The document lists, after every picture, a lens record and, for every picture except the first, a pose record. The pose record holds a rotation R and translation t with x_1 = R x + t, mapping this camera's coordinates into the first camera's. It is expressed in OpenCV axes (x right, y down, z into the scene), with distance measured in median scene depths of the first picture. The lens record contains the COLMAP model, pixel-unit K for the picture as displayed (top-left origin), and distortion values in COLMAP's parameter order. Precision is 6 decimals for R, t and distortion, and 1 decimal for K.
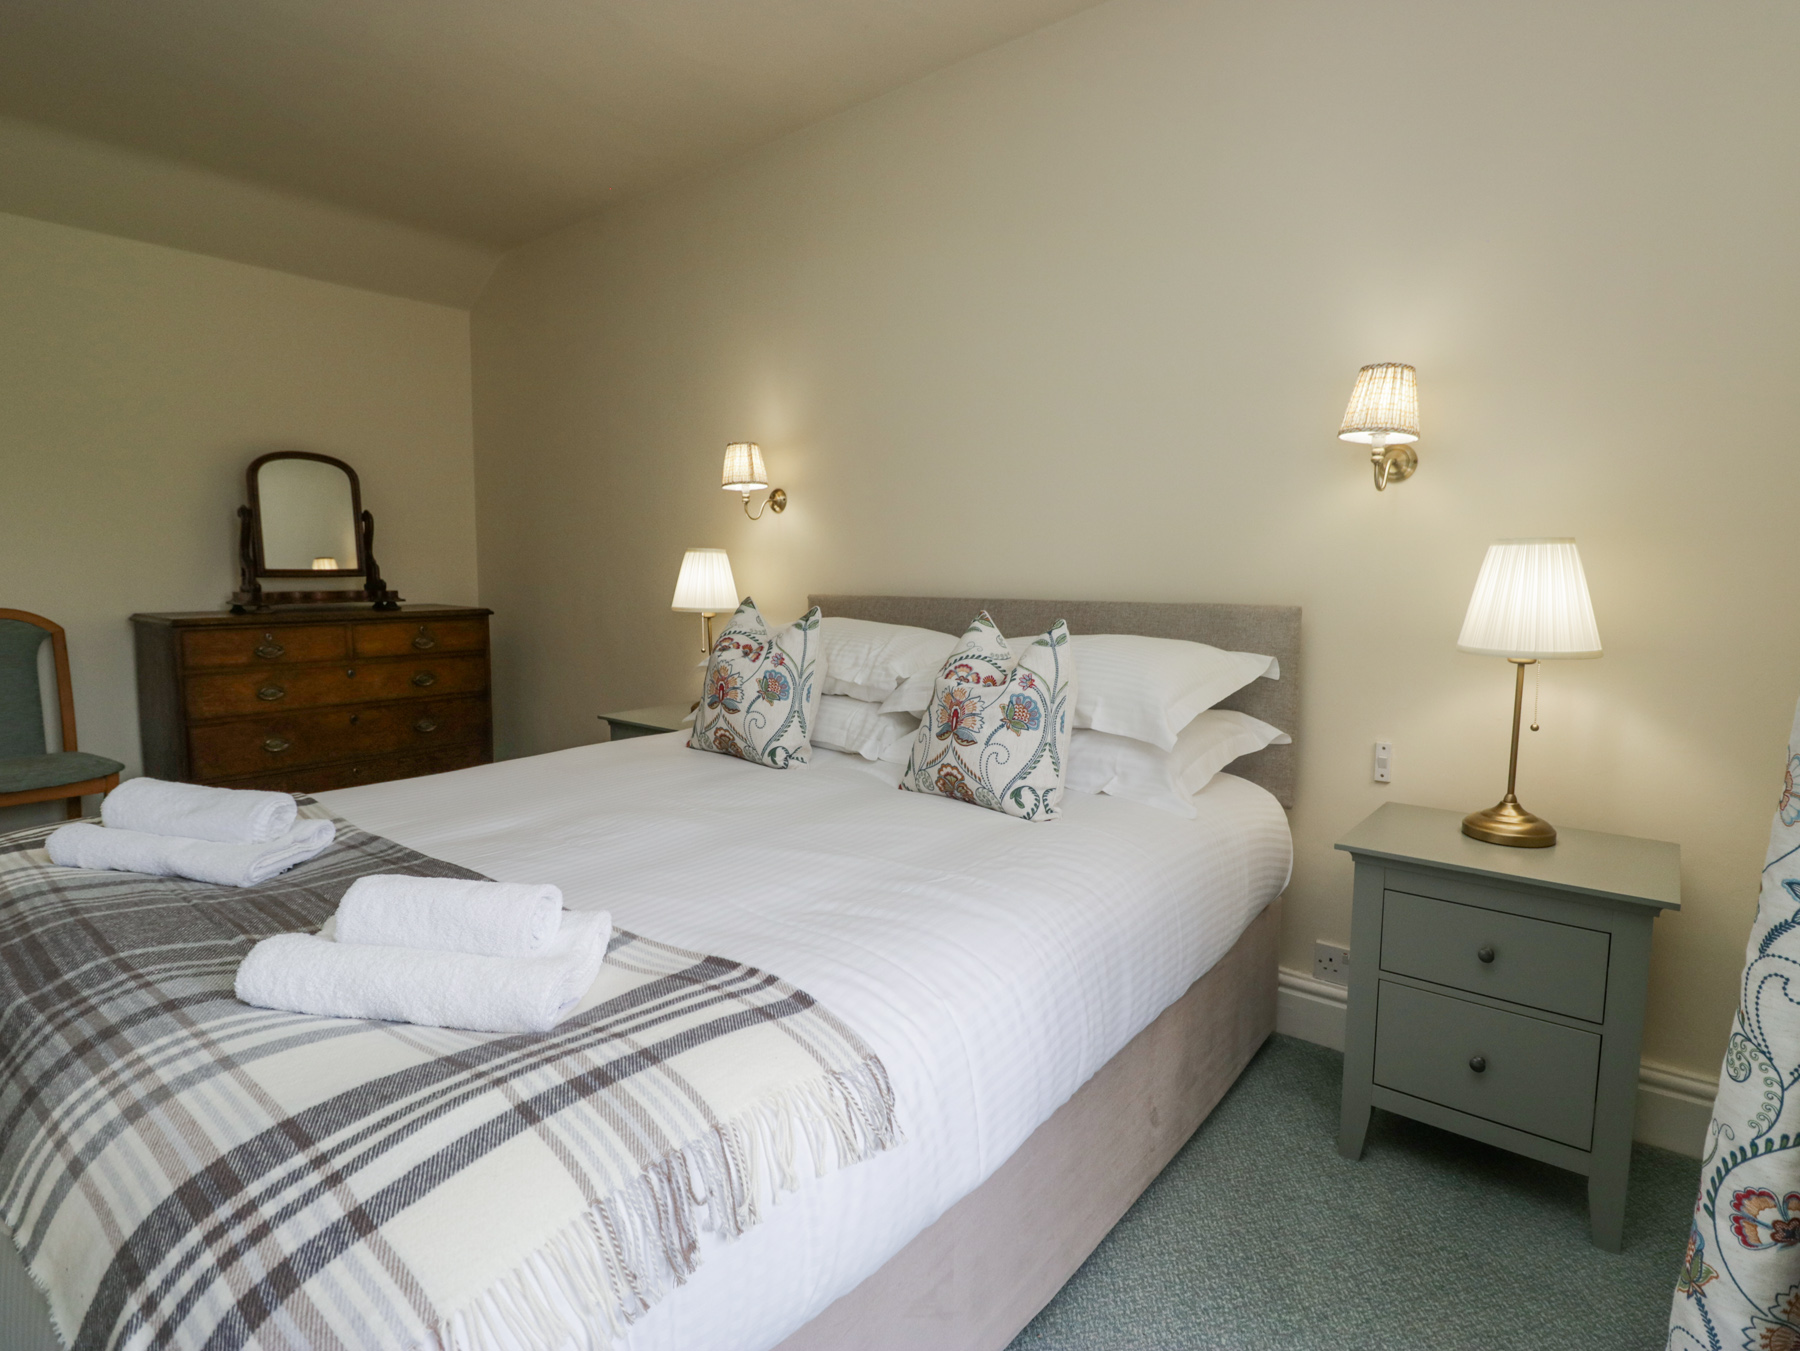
lens RADIAL K [[936.2, 0, 901.2], [0, 936.2, 653.9], [0, 0, 1]] dist [-0.015993, -0.000242]
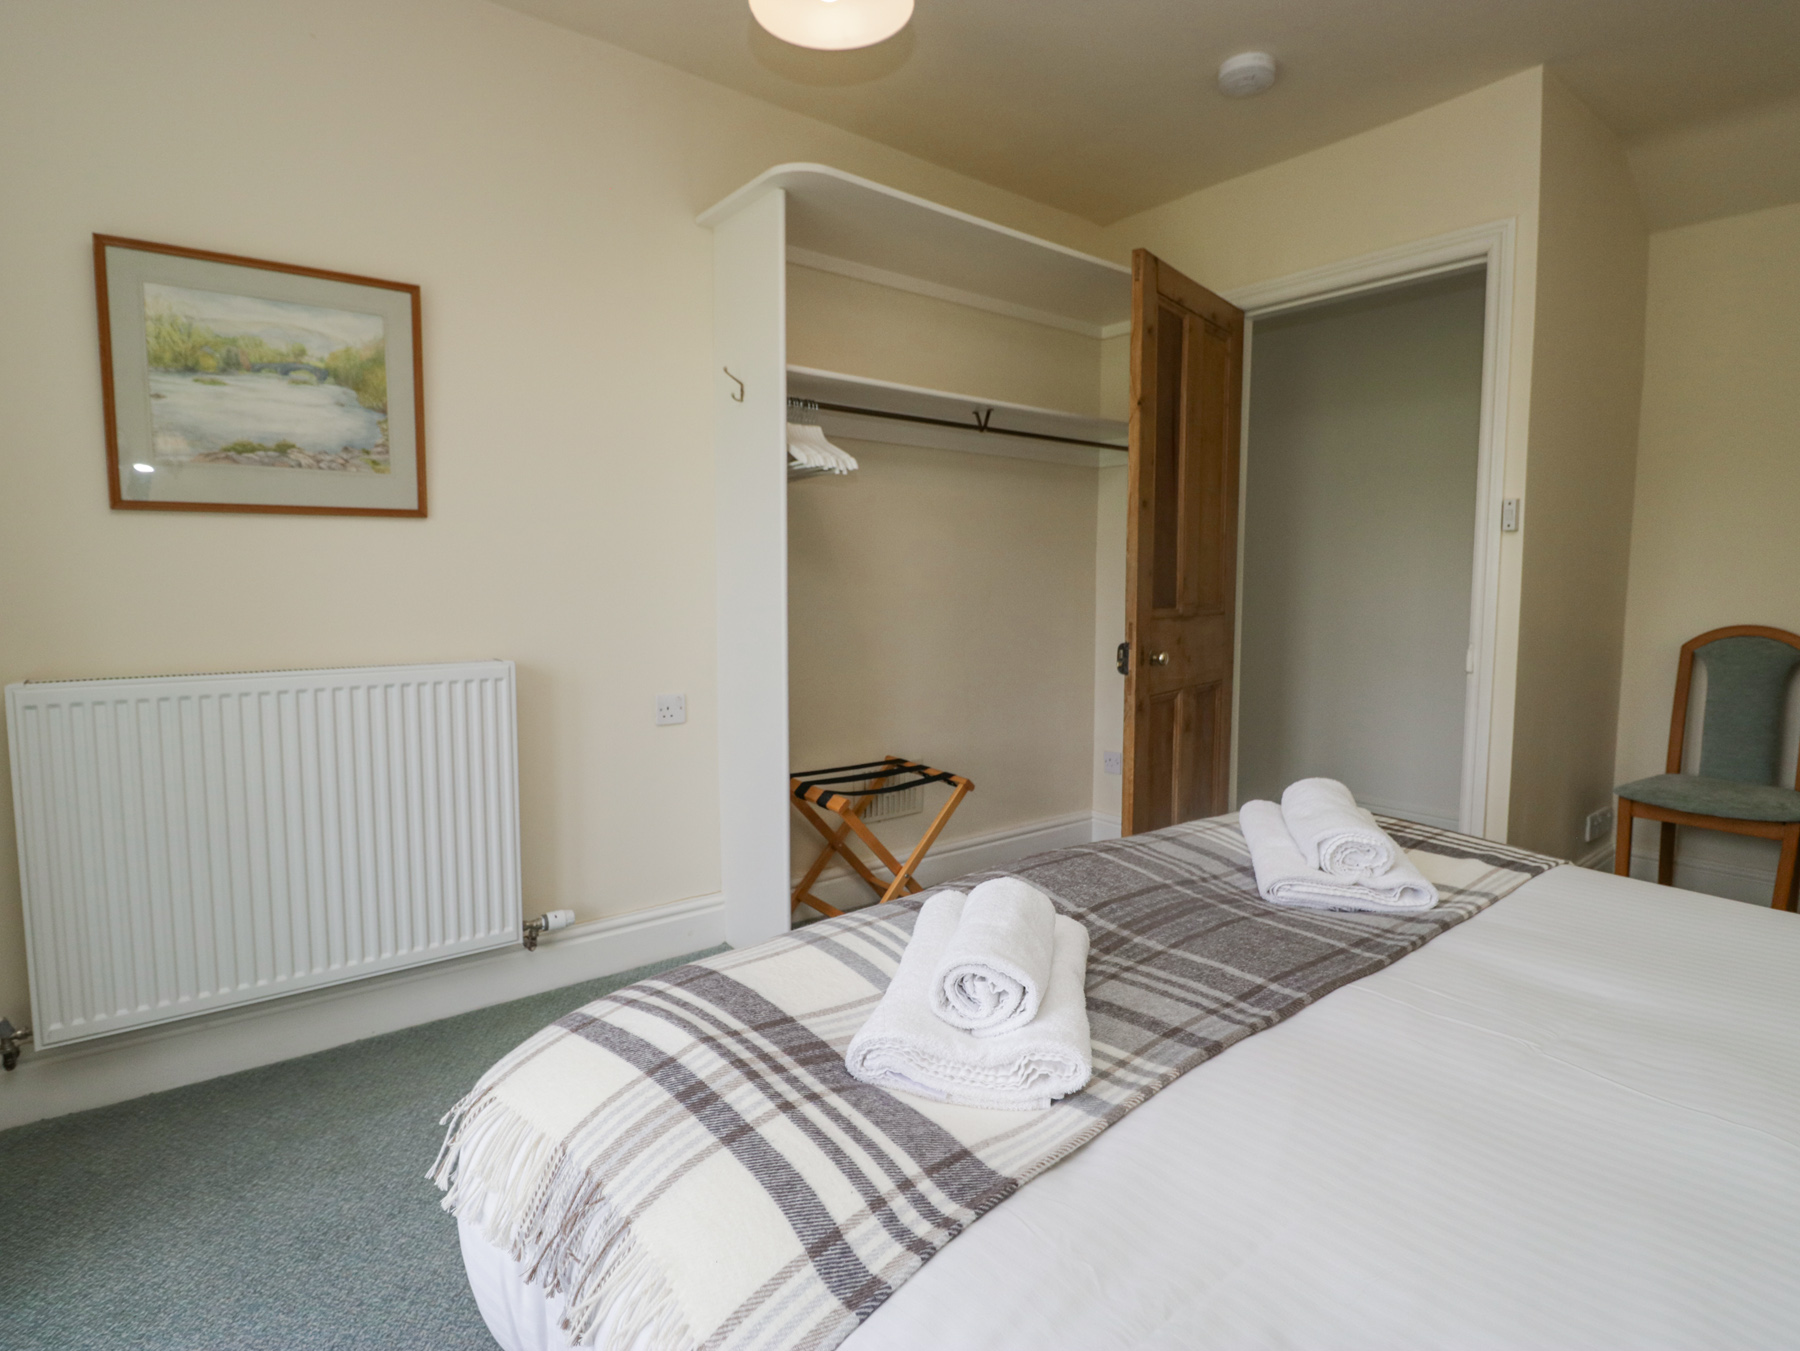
lens RADIAL K [[936.2, 0, 901.2], [0, 936.2, 653.9], [0, 0, 1]] dist [-0.015993, -0.000242]
pose [[-0.212806, 0.074865, -0.974222, 0.446956], [-0.096718, 0.990550, 0.097246, -0.092944], [0.972296, 0.114920, -0.203554, 1.137587]]
